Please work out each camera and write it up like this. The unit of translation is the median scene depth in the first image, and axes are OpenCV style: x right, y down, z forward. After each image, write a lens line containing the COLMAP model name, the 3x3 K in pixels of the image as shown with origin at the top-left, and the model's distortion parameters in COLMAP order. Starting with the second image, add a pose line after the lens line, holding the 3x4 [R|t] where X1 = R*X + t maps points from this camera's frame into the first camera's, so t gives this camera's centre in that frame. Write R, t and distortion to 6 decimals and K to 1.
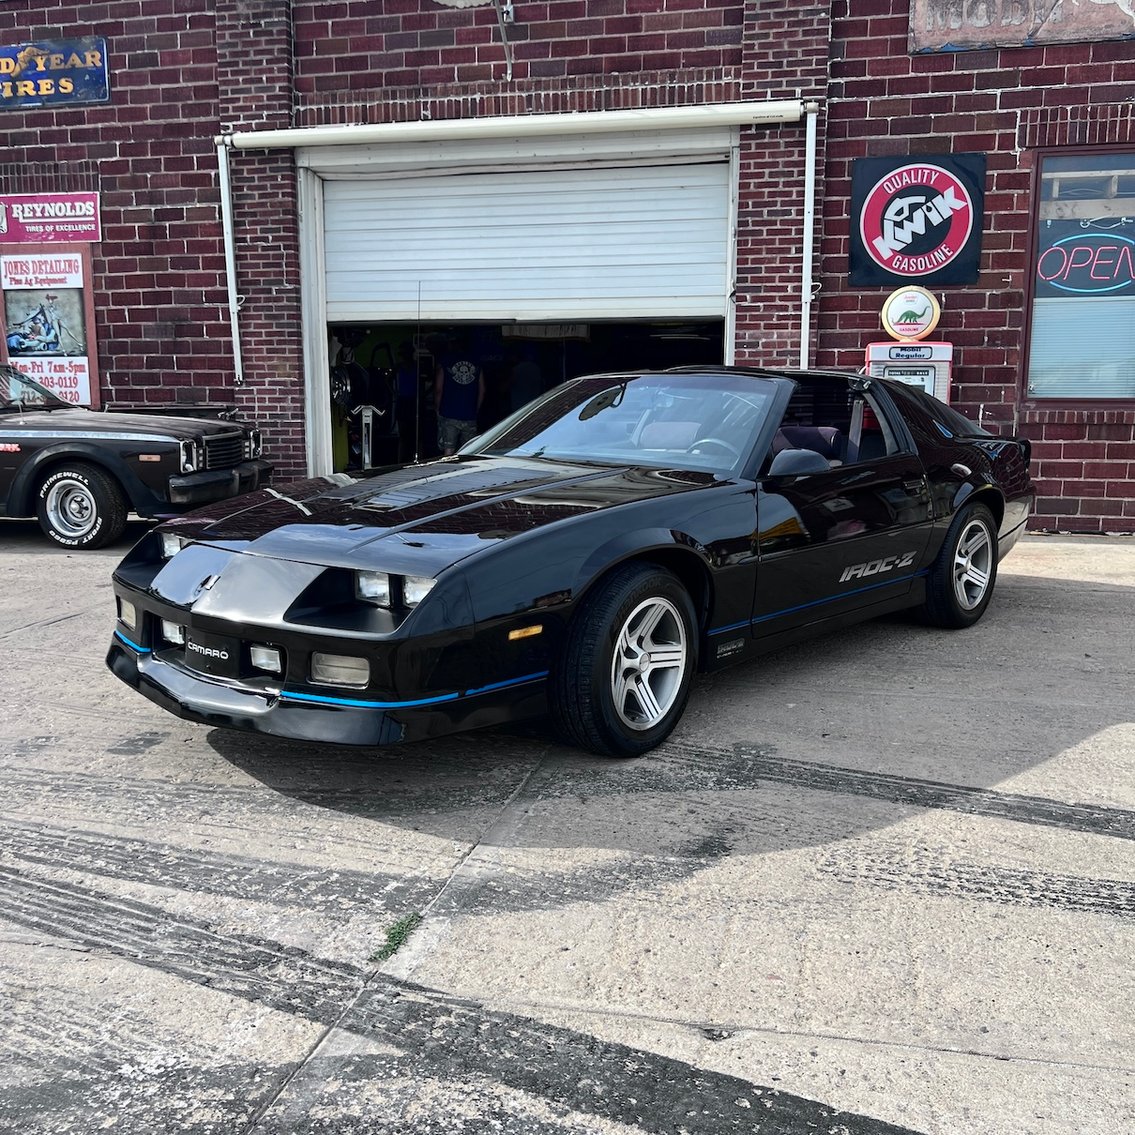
lens RADIAL K [[1144.3, 0, 567.5], [0, 1144.3, 567.5], [0, 0, 1]] dist [0.024337, -0.017997]
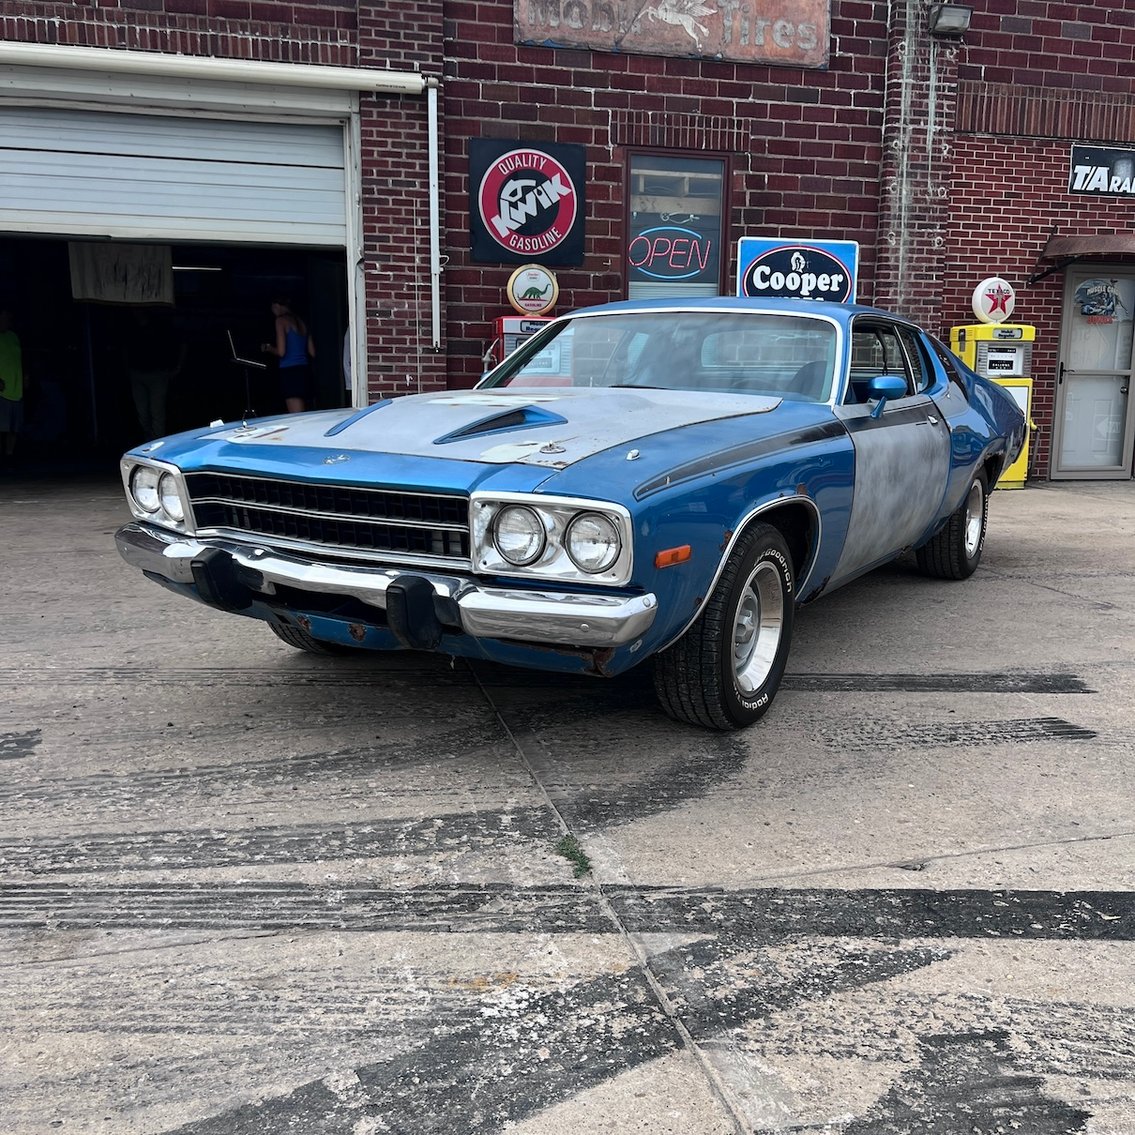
lens RADIAL K [[1134.7, 0, 577.5], [0, 1134.7, 569.9], [0, 0, 1]] dist [0.056031, -0.063877]
pose [[0.884332, -0.069538, 0.461651, -0.175689], [0.062347, 0.997578, 0.030834, 0.011629], [-0.462677, 0.001515, 0.886526, 0.031673]]
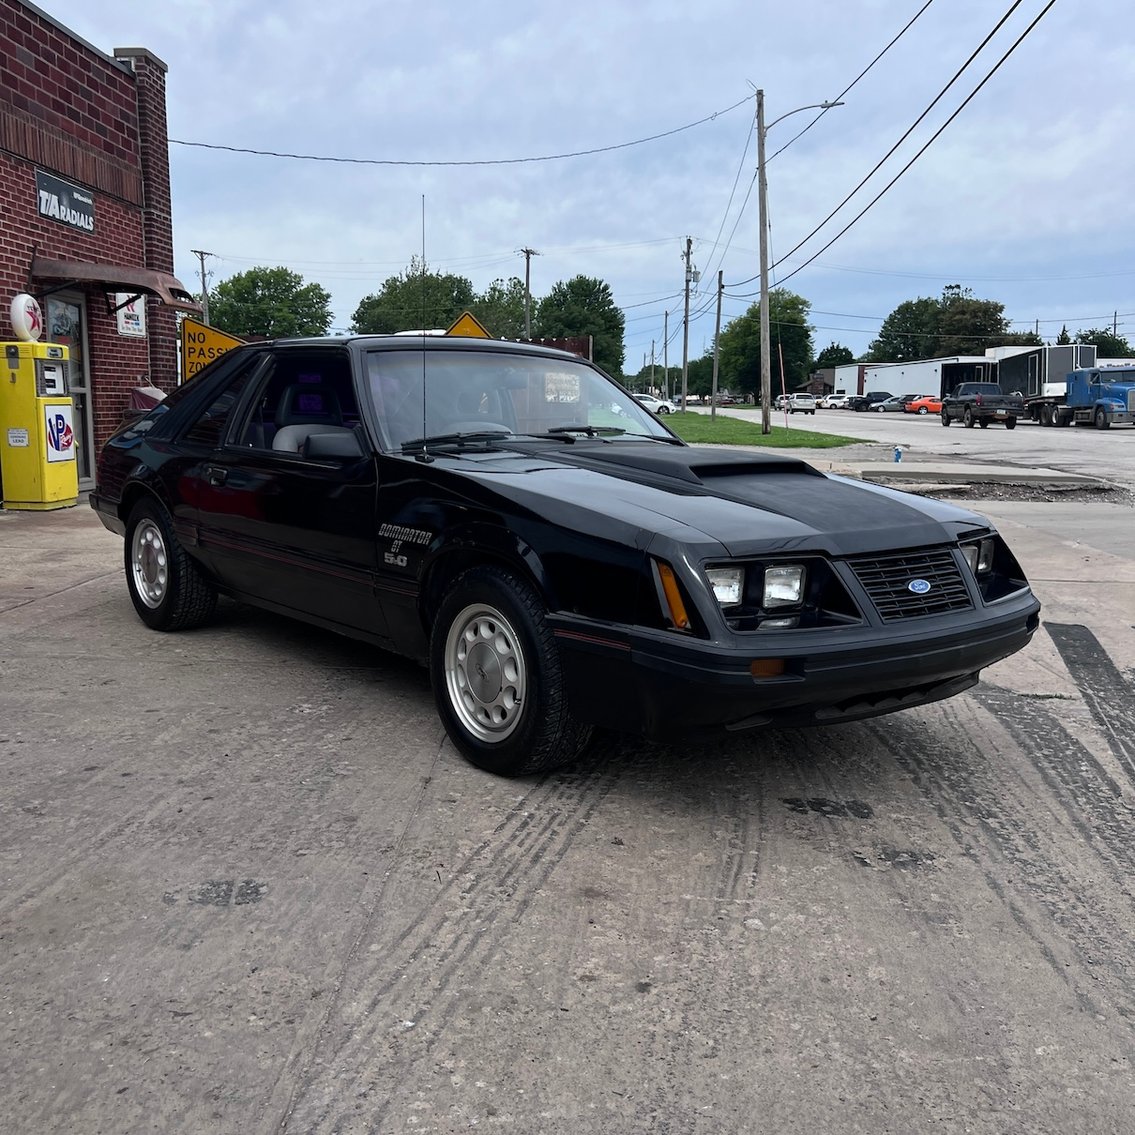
lens RADIAL K [[1144.6, 0, 557.8], [0, 1144.6, 567.1], [0, 0, 1]] dist [0.061631, -0.054850]
pose [[-0.190995, -0.143352, 0.971067, -0.510164], [0.134299, 0.976159, 0.170519, -0.084202], [-0.972360, 0.162982, -0.167190, 0.595018]]
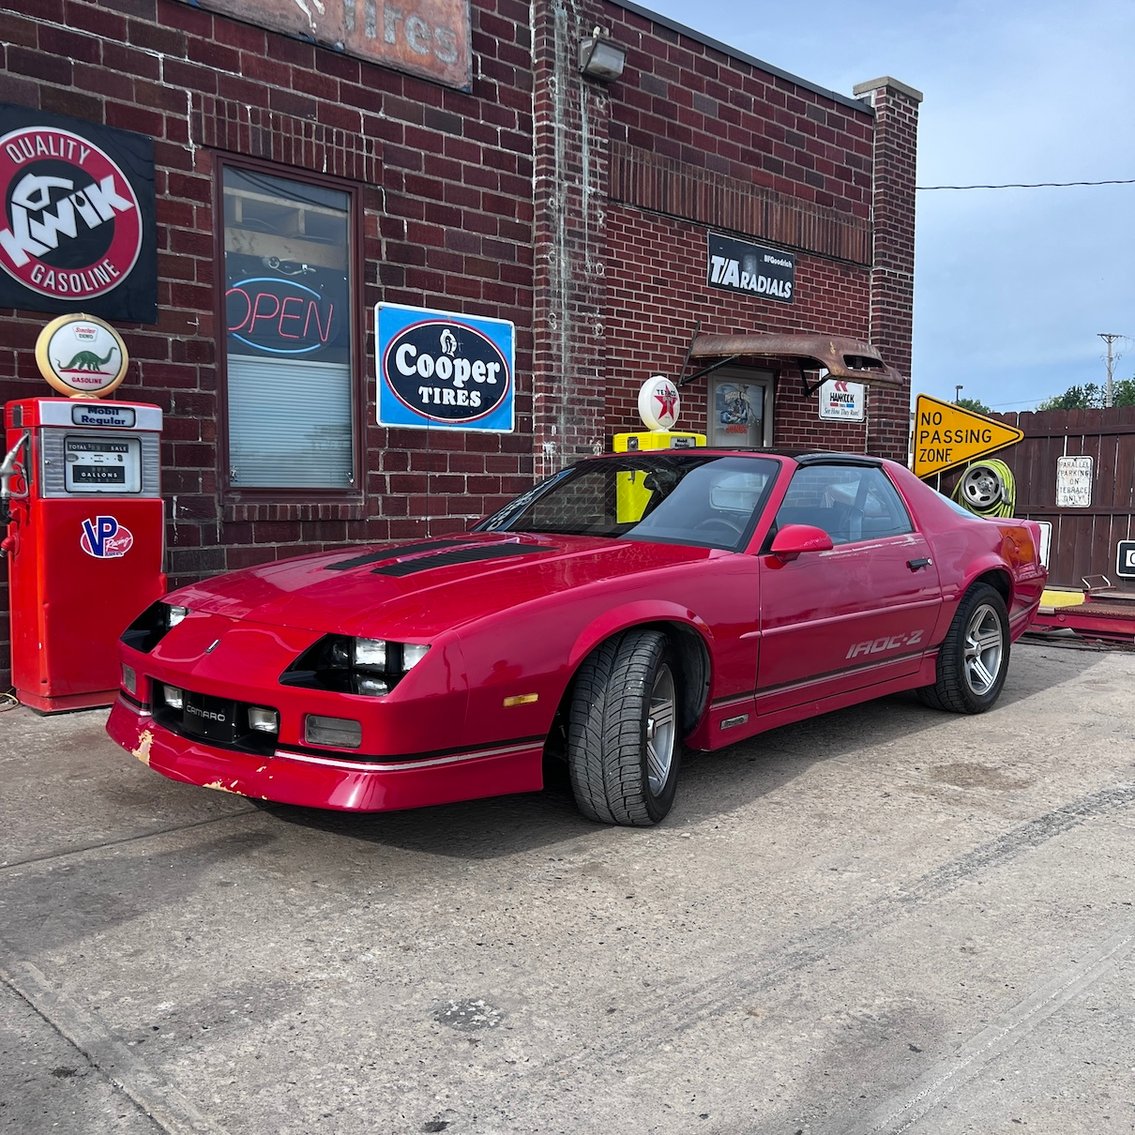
lens RADIAL K [[1140.5, 0, 567.4], [0, 1140.5, 572.0], [0, 0, 1]] dist [0.053621, -0.069735]
pose [[0.528564, -0.061594, 0.846656, -0.108640], [0.124286, 0.992232, -0.005407, -0.064350], [-0.839746, 0.108086, 0.532114, 0.442976]]
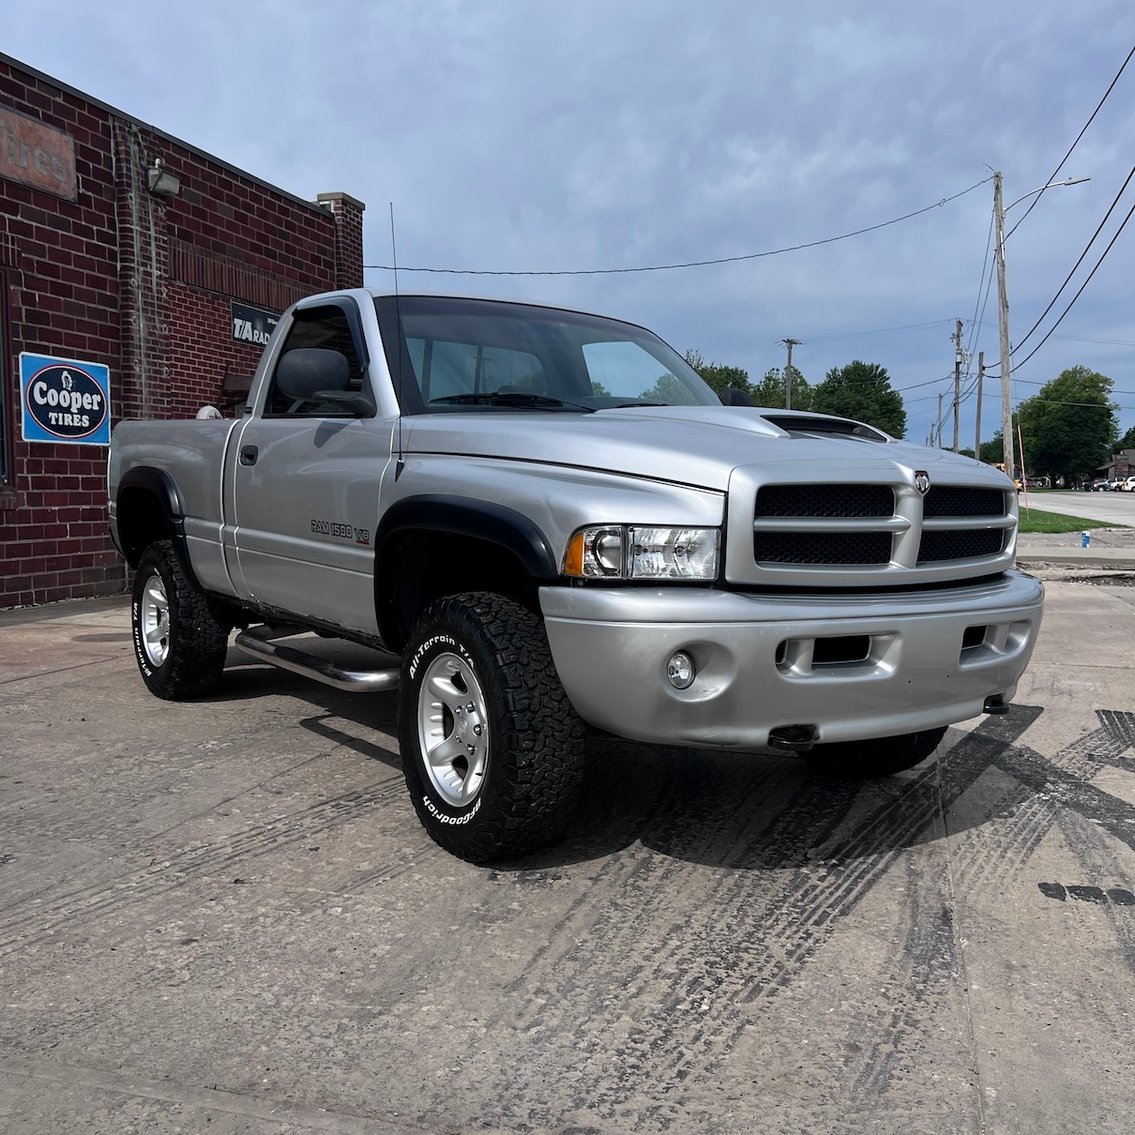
lens RADIAL K [[1144.3, 0, 567.5], [0, 1144.3, 567.5], [0, 0, 1]] dist [0.024337, -0.017997]
pose [[0.047080, -0.070278, 0.996416, -0.594660], [0.149395, 0.986798, 0.062541, -0.056486], [-0.987656, 0.145915, 0.056958, 0.403259]]
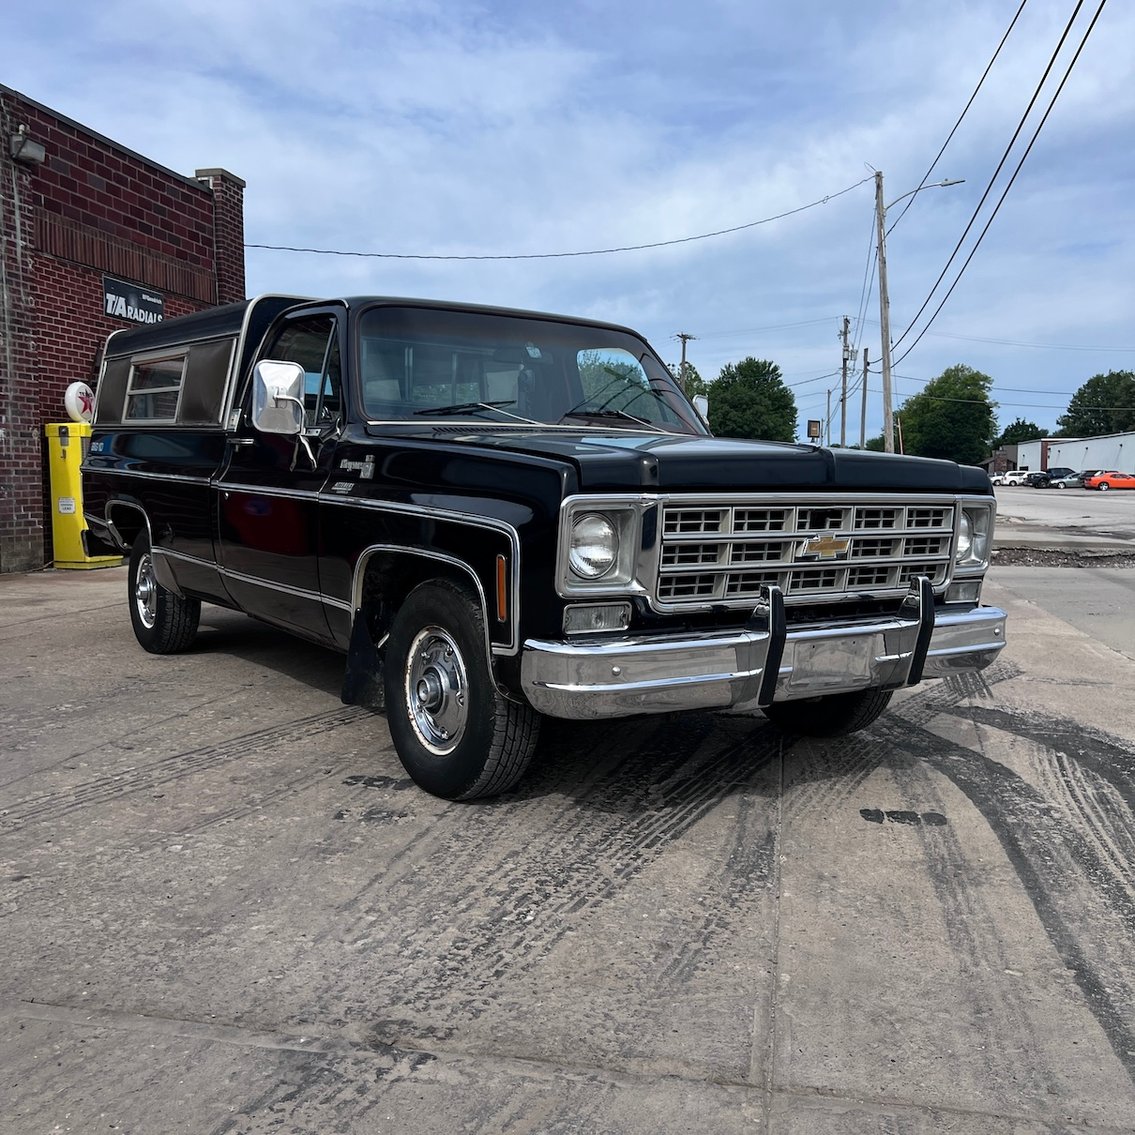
lens RADIAL K [[1140.5, 0, 567.4], [0, 1140.5, 572.0], [0, 0, 1]] dist [0.053621, -0.069735]
pose [[-0.040010, -0.078934, 0.996077, -0.606609], [0.147140, 0.985542, 0.084009, -0.036547], [-0.988306, 0.149924, -0.027817, 0.385813]]
